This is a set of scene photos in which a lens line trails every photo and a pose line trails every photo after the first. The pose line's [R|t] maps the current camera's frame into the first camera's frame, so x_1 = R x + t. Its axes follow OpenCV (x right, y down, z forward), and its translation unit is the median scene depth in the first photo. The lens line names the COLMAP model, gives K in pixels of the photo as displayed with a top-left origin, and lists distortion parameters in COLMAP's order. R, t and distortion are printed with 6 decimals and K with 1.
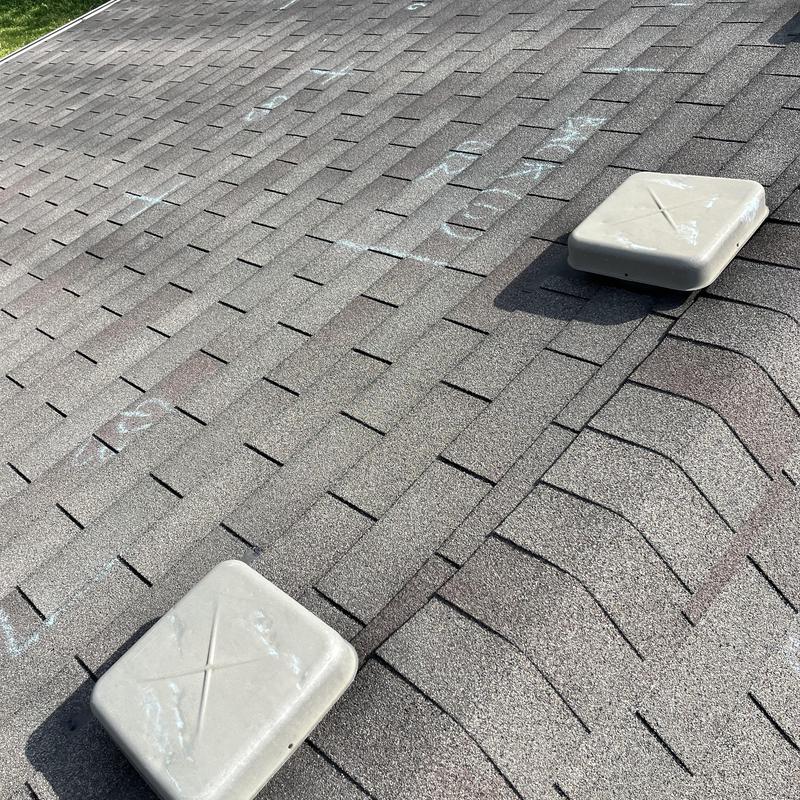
lens RADIAL K [[783.0, 0, 400.0], [0, 783.0, 400.0], [0, 0, 1]] dist [0.057781, -0.040767]
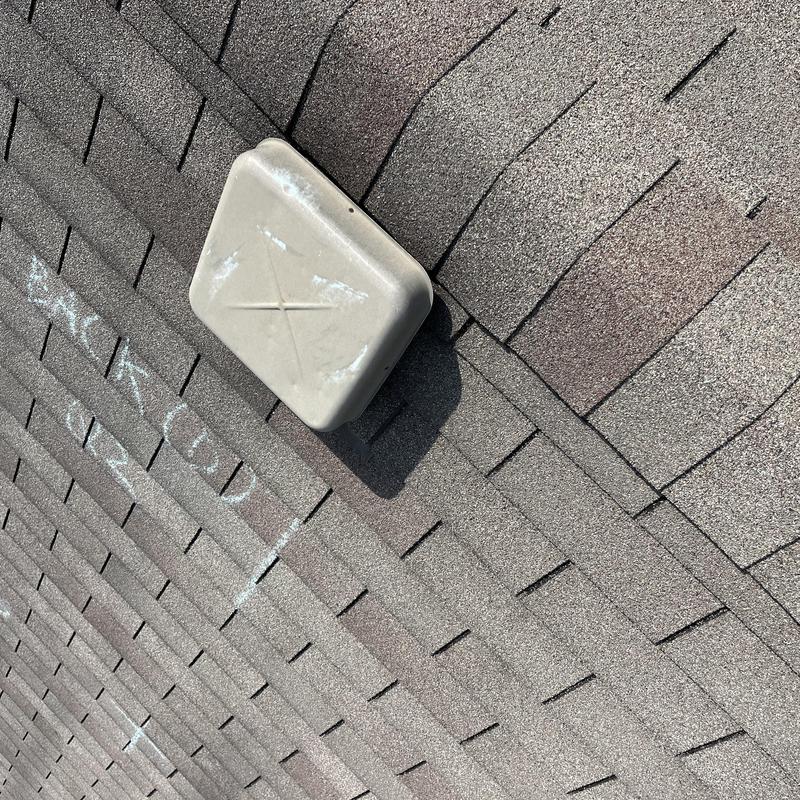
lens RADIAL K [[783.0, 0, 400.0], [0, 783.0, 400.0], [0, 0, 1]] dist [0.057781, -0.040767]
pose [[0.007270, -0.977230, -0.212059, 0.396050], [0.967777, -0.046503, 0.247479, -0.310239], [-0.251705, -0.207025, 0.945402, 0.340652]]
